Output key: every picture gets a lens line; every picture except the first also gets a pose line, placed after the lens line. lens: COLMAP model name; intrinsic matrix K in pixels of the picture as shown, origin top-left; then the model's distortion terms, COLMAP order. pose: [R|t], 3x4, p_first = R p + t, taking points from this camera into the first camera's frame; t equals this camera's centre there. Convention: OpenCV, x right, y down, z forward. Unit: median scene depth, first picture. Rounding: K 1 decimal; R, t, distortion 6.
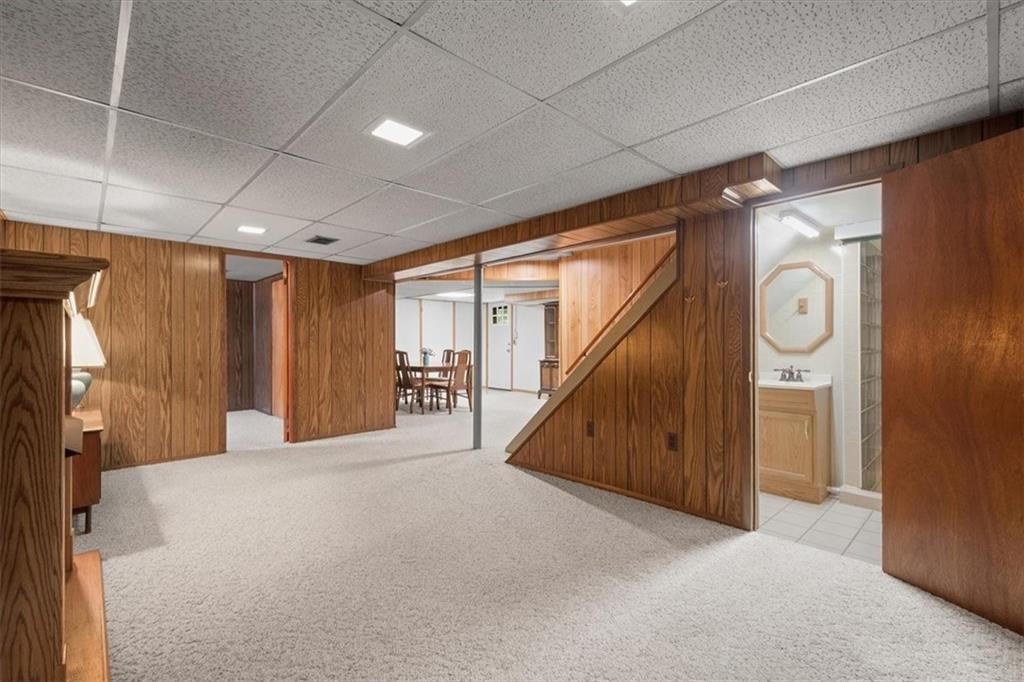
lens RADIAL K [[448.5, 0, 515.6], [0, 448.5, 342.1], [0, 0, 1]] dist [0.013071, -0.000387]
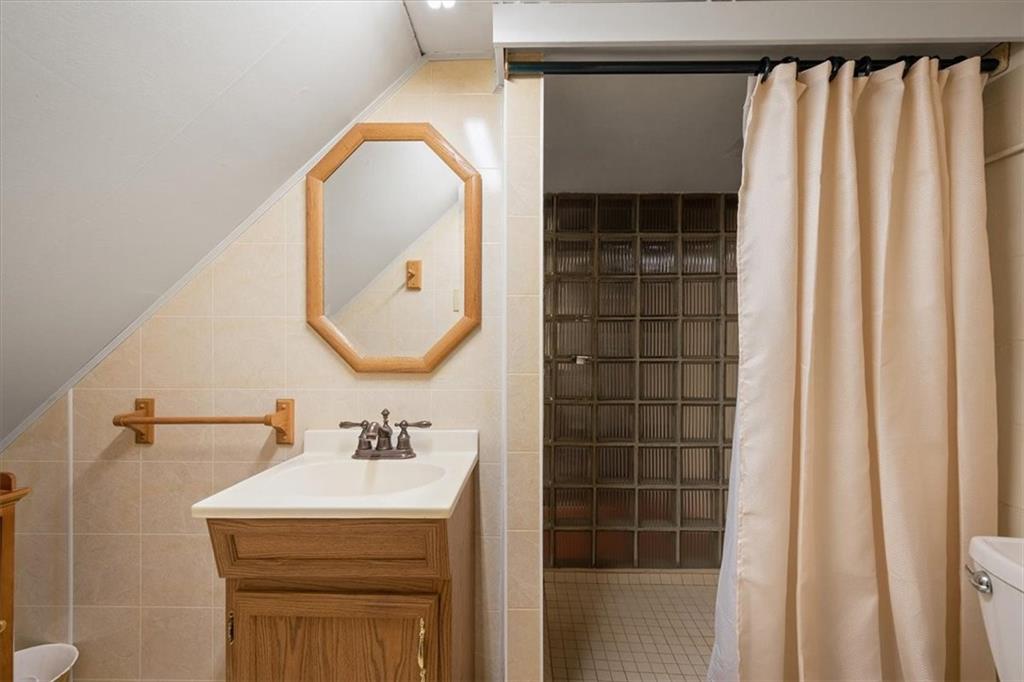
lens RADIAL K [[448.5, 0, 515.6], [0, 448.5, 342.1], [0, 0, 1]] dist [0.013071, -0.000387]
pose [[0.703501, 0.001297, 0.710693, 0.438825], [-0.000967, 0.999999, -0.000868, -0.001396], [-0.710693, -0.000077, 0.703502, 0.687807]]
